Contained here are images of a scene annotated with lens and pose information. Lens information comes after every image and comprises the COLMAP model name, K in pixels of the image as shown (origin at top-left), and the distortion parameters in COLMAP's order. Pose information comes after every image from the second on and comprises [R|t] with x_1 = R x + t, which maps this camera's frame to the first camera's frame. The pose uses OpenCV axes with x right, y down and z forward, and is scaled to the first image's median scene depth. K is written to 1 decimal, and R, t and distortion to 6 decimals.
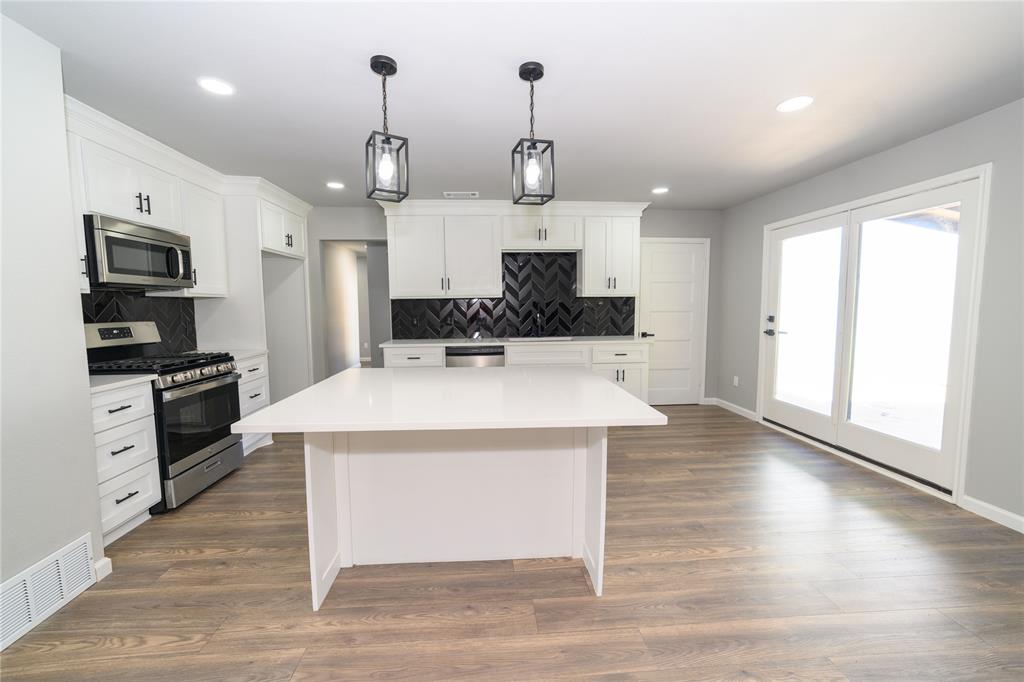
lens RADIAL K [[401.5, 0, 508.8], [0, 401.5, 336.2], [0, 0, 1]] dist [-0.007284, 0.000200]
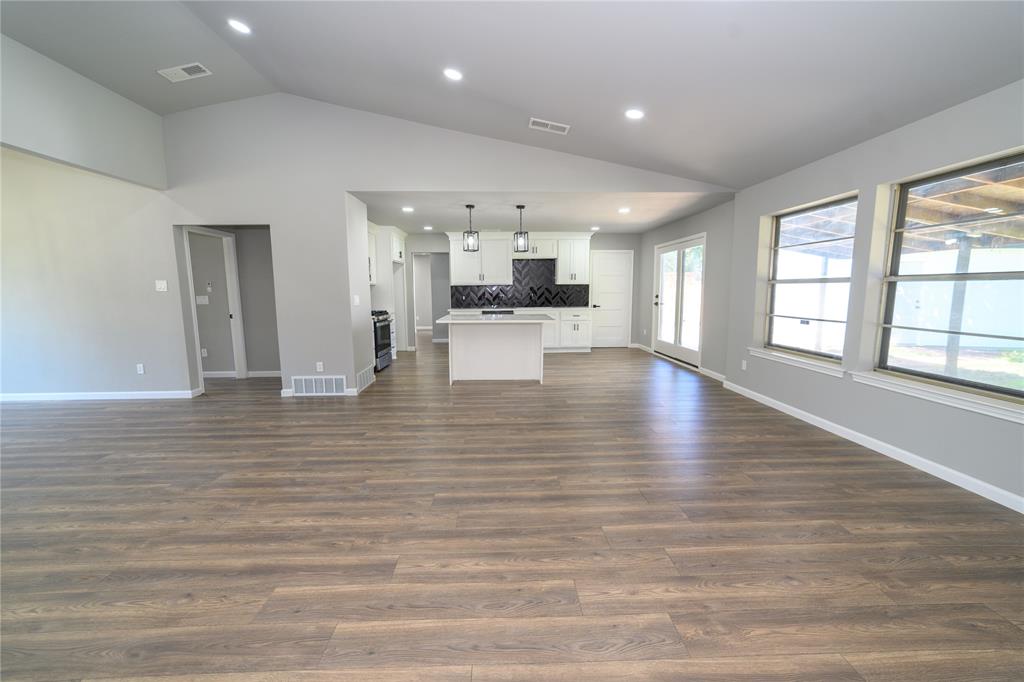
lens RADIAL K [[396.0, 0, 510.5], [0, 396.0, 339.1], [0, 0, 1]] dist [-0.021715, 0.008083]
pose [[0.999427, 0.004783, -0.033498, 0.035741], [-0.003245, 0.998944, 0.045825, 0.066909], [0.033682, -0.045690, 0.998388, -0.792912]]
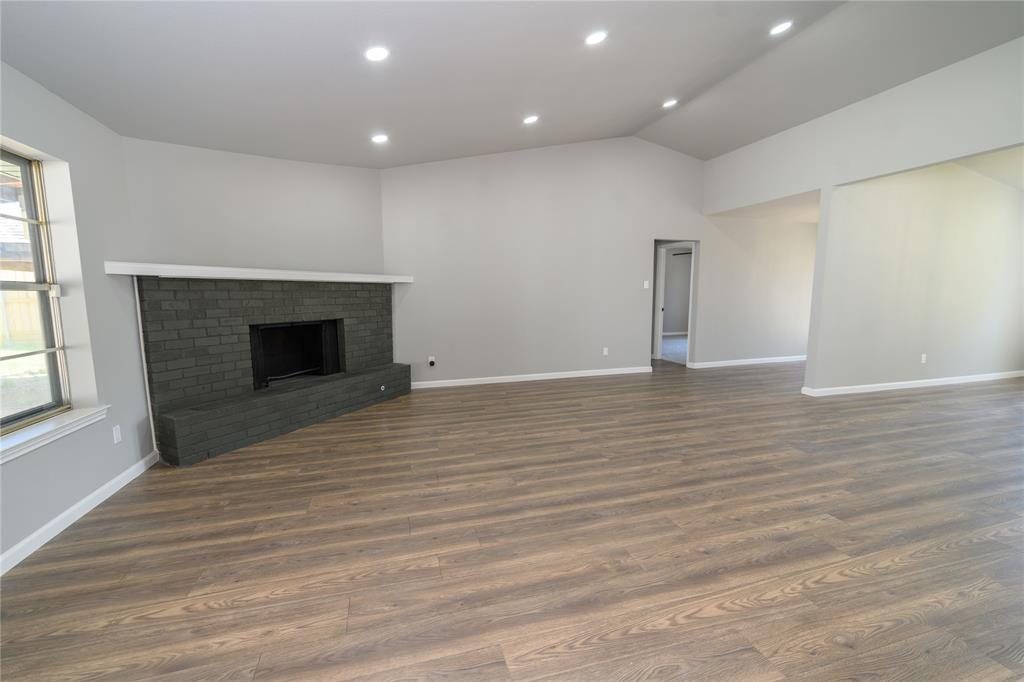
lens RADIAL K [[413.5, 0, 495.6], [0, 413.5, 338.0], [0, 0, 1]] dist [-0.020580, 0.009876]
pose [[-0.980040, 0.039392, -0.194861, 0.227917], [0.001190, 0.981317, 0.192396, -0.026471], [0.198799, 0.188324, -0.961776, 0.331197]]
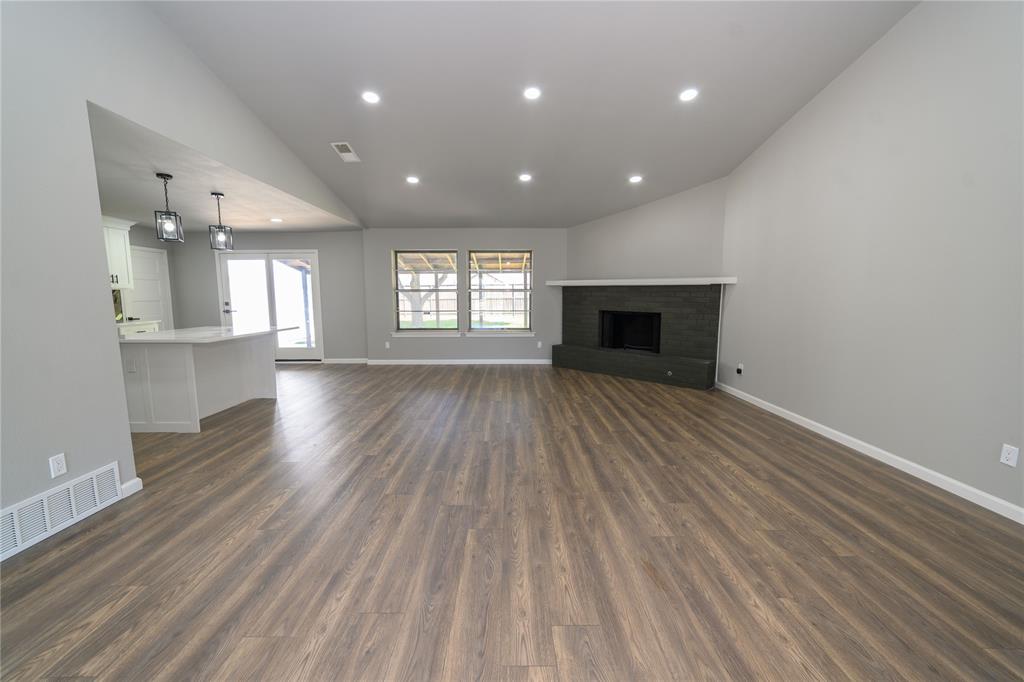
lens RADIAL K [[396.0, 0, 510.5], [0, 396.0, 339.1], [0, 0, 1]] dist [-0.021715, 0.008083]
pose [[0.067442, -0.106456, 0.992028, -0.928751], [0.082375, 0.991491, 0.100798, 0.037759], [-0.994317, 0.074921, 0.075638, -0.345205]]
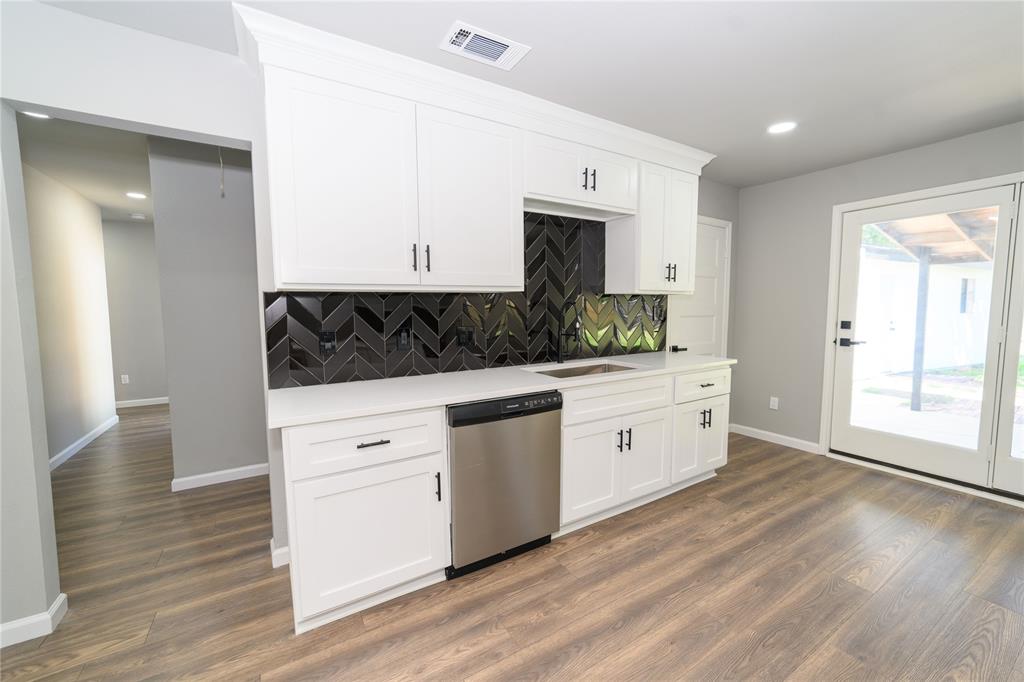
lens RADIAL K [[401.5, 0, 508.8], [0, 401.5, 336.2], [0, 0, 1]] dist [-0.007284, 0.000200]
pose [[0.889998, -0.031621, 0.454867, -0.271199], [0.034043, 0.999416, 0.002868, -0.042546], [-0.454693, 0.012933, 0.890555, 0.555255]]
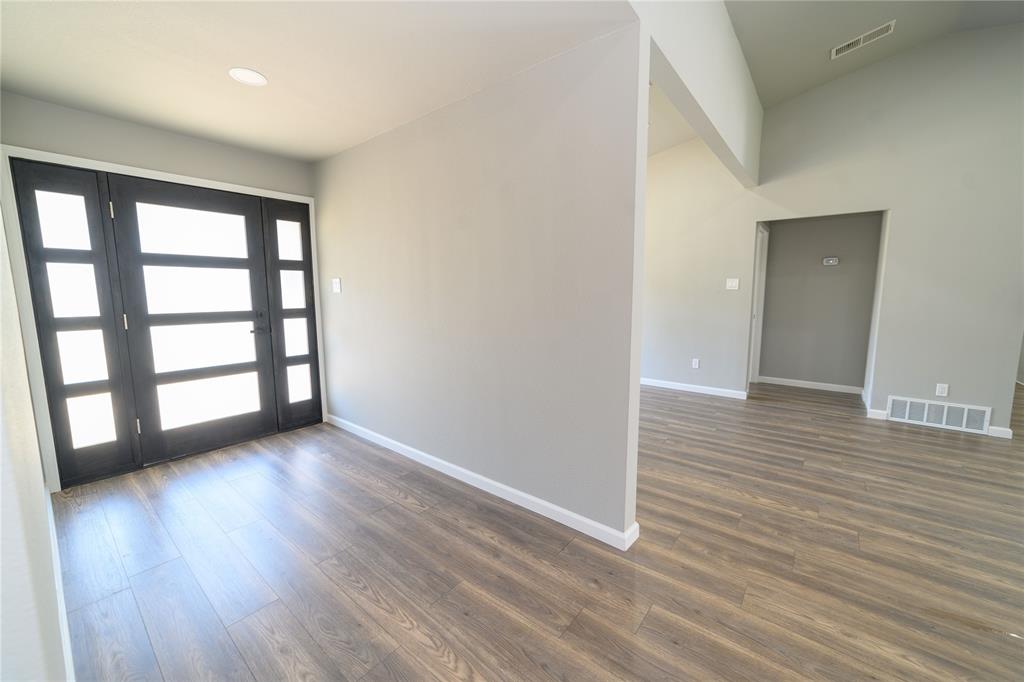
lens RADIAL K [[396.0, 0, 510.5], [0, 396.0, 339.1], [0, 0, 1]] dist [-0.021715, 0.008083]
pose [[0.729921, 0.089232, -0.677682, -0.626079], [-0.059193, 0.995970, 0.067387, 0.085779], [0.680963, -0.009073, 0.732261, -0.948707]]
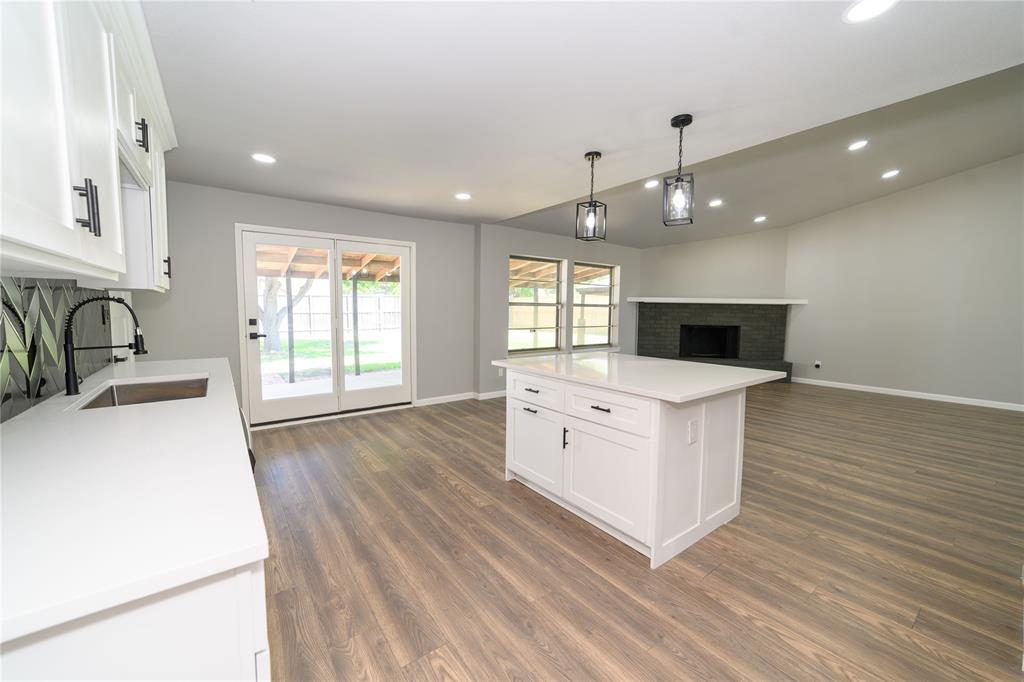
lens RADIAL K [[396.0, 0, 510.5], [0, 396.0, 339.1], [0, 0, 1]] dist [-0.021715, 0.008083]
pose [[-0.535419, -0.060742, 0.842399, -0.459424], [0.064329, 0.991580, 0.112386, -0.064383], [-0.842133, 0.114364, -0.527004, 0.905194]]
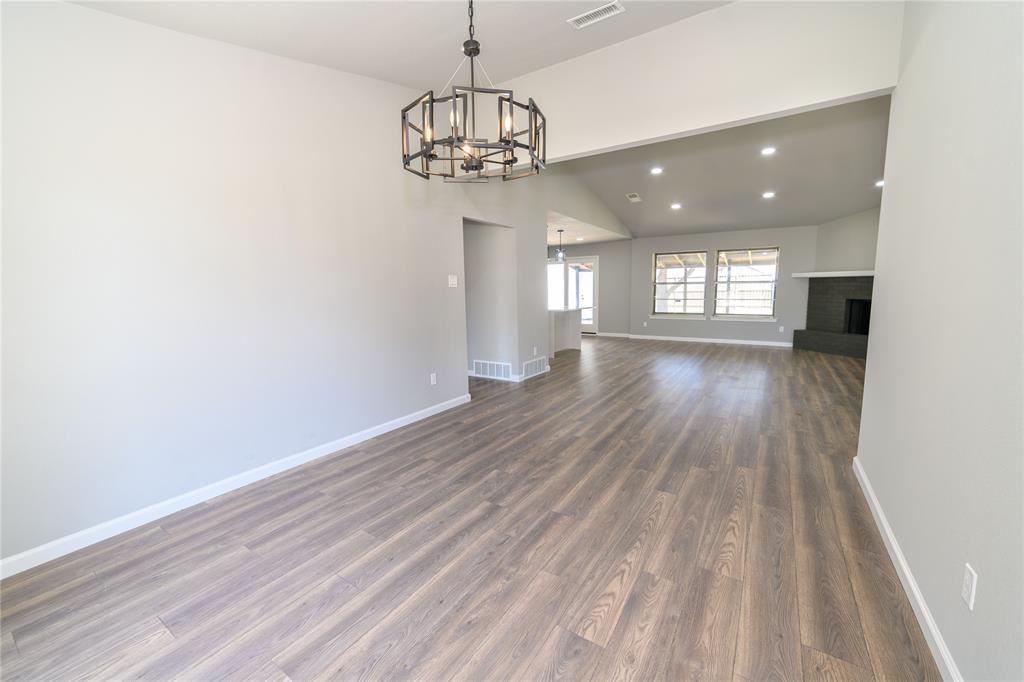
lens RADIAL K [[413.5, 0, 495.6], [0, 413.5, 338.0], [0, 0, 1]] dist [-0.020580, 0.009876]
pose [[0.617309, -0.094175, 0.781063, -1.630132], [0.072169, 0.995402, 0.062979, 0.055960], [-0.783403, 0.017491, 0.621268, -0.480164]]
